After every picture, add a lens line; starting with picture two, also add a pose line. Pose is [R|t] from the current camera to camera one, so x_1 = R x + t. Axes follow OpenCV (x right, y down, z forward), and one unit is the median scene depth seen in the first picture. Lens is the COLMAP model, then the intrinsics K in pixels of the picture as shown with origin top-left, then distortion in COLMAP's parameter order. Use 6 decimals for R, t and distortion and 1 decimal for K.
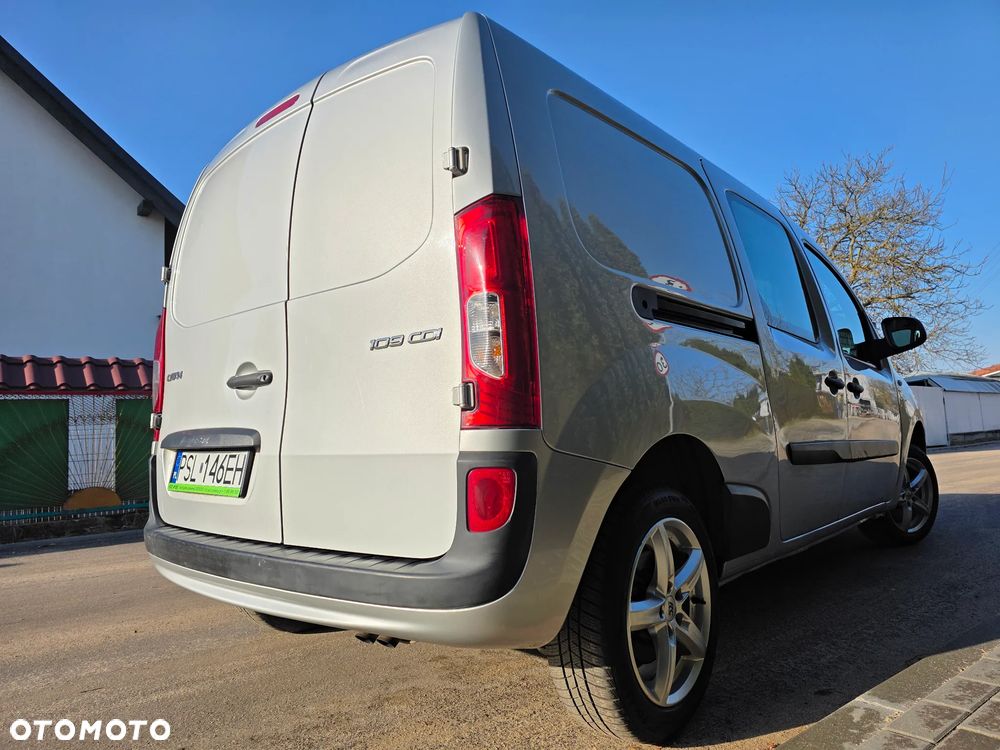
lens RADIAL K [[669.0, 0, 500.7], [0, 669.0, 372.4], [0, 0, 1]] dist [0.053128, -0.050229]
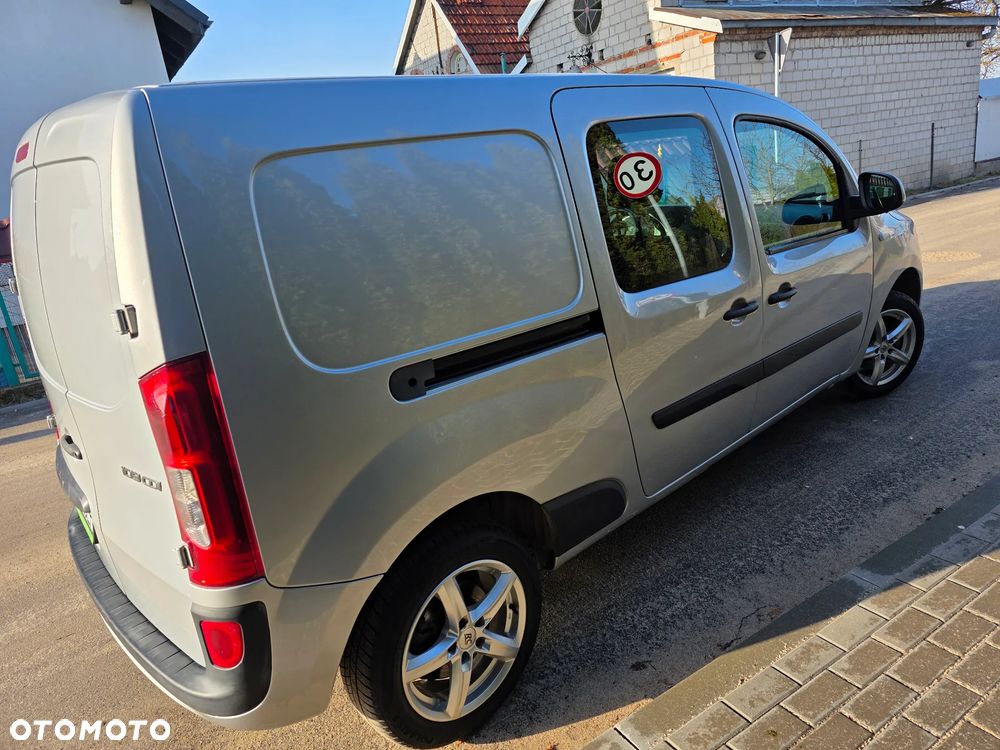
lens RADIAL K [[669.0, 0, 497.6], [0, 669.0, 372.0], [0, 0, 1]] dist [0.053128, -0.050229]
pose [[0.989000, -0.049337, -0.139444, 0.488327], [0.099385, 0.919871, 0.379420, -0.481661], [0.109550, -0.389105, 0.914656, 0.166087]]
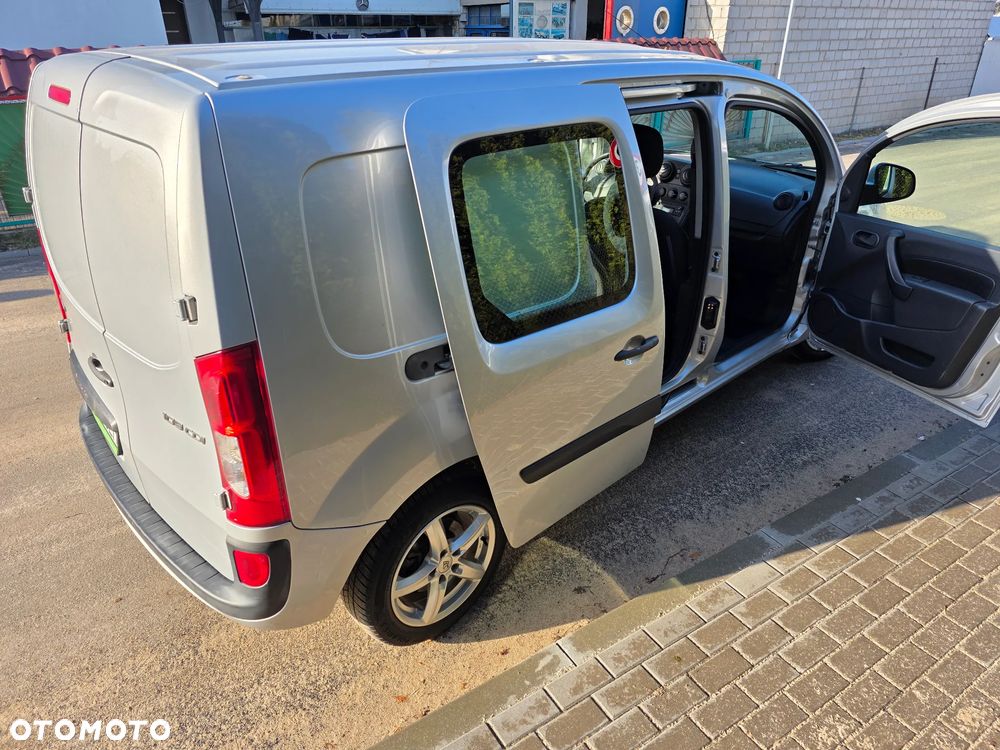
lens RADIAL K [[669.0, 0, 509.3], [0, 669.0, 375.0], [0, 0, 1]] dist [0.053128, -0.050229]
pose [[0.994634, 0.081701, -0.063469, 0.442087], [-0.033671, 0.835715, 0.548131, -0.717274], [0.097825, -0.543052, 0.833981, 0.108592]]
